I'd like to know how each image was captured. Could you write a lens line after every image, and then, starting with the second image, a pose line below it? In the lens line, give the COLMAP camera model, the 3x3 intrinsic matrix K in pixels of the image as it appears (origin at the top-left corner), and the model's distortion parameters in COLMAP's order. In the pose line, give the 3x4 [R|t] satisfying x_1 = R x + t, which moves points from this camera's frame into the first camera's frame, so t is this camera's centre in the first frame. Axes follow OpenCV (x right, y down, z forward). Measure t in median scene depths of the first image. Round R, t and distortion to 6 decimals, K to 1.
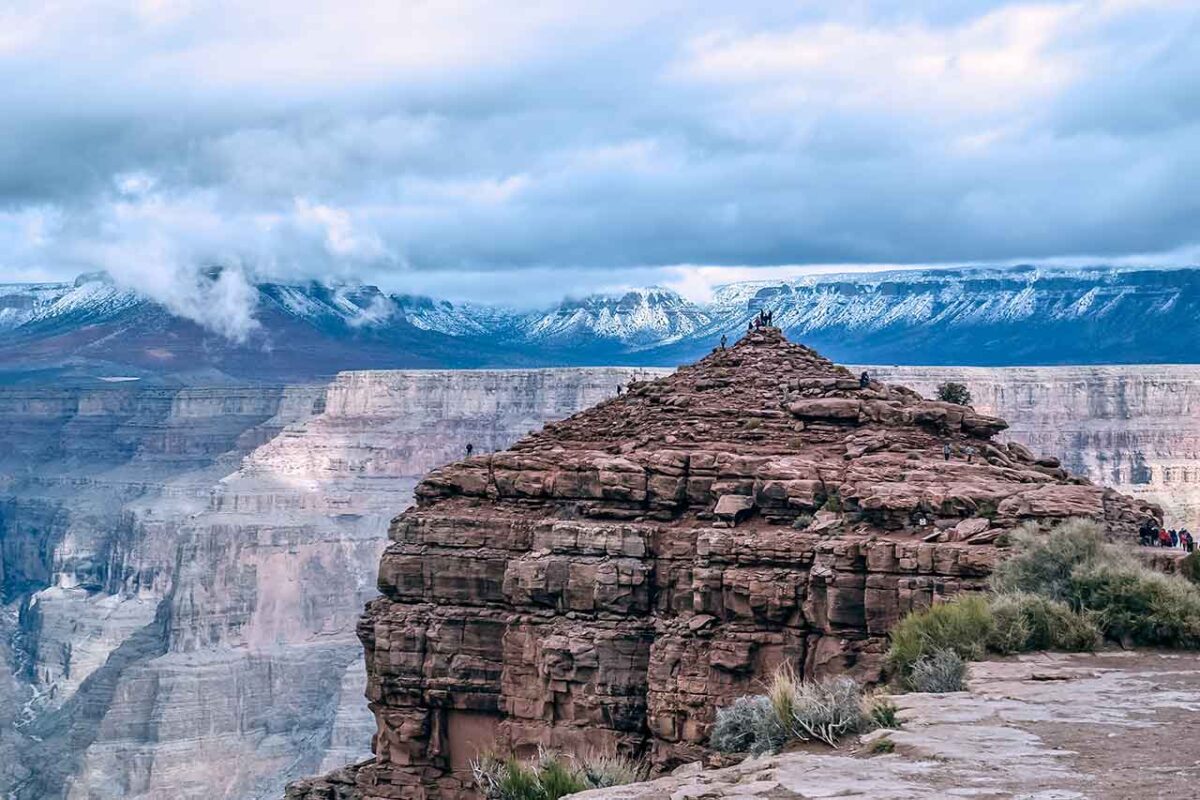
lens RADIAL K [[2898.5, 0, 600.0], [0, 2898.5, 400.0], [0, 0, 1]] dist [-0.005268, 0.052811]
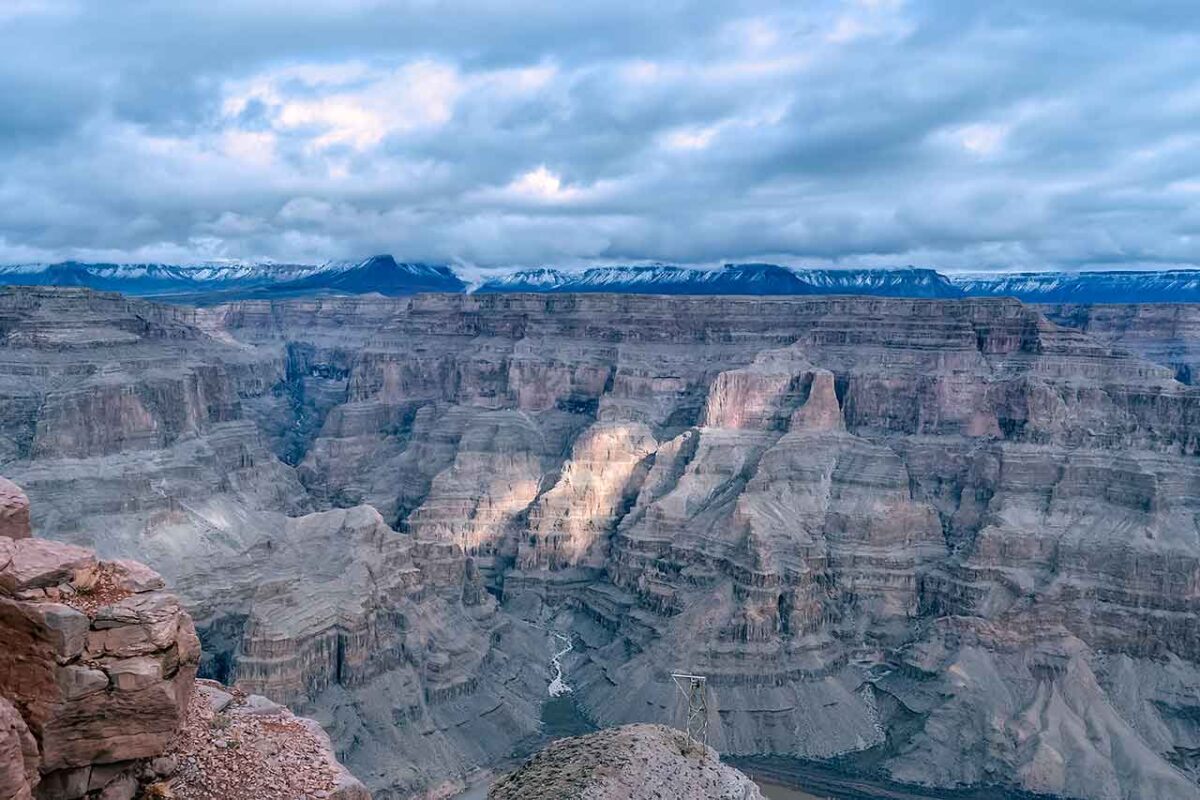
lens RADIAL K [[986.9, 0, 600.0], [0, 986.9, 400.0], [0, 0, 1]] dist [-0.001540, -0.001592]
pose [[0.998110, 0.010450, 0.060551, 0.016606], [-0.015758, 0.996007, 0.087874, 0.004702], [-0.059391, -0.088662, 0.994290, 0.108528]]
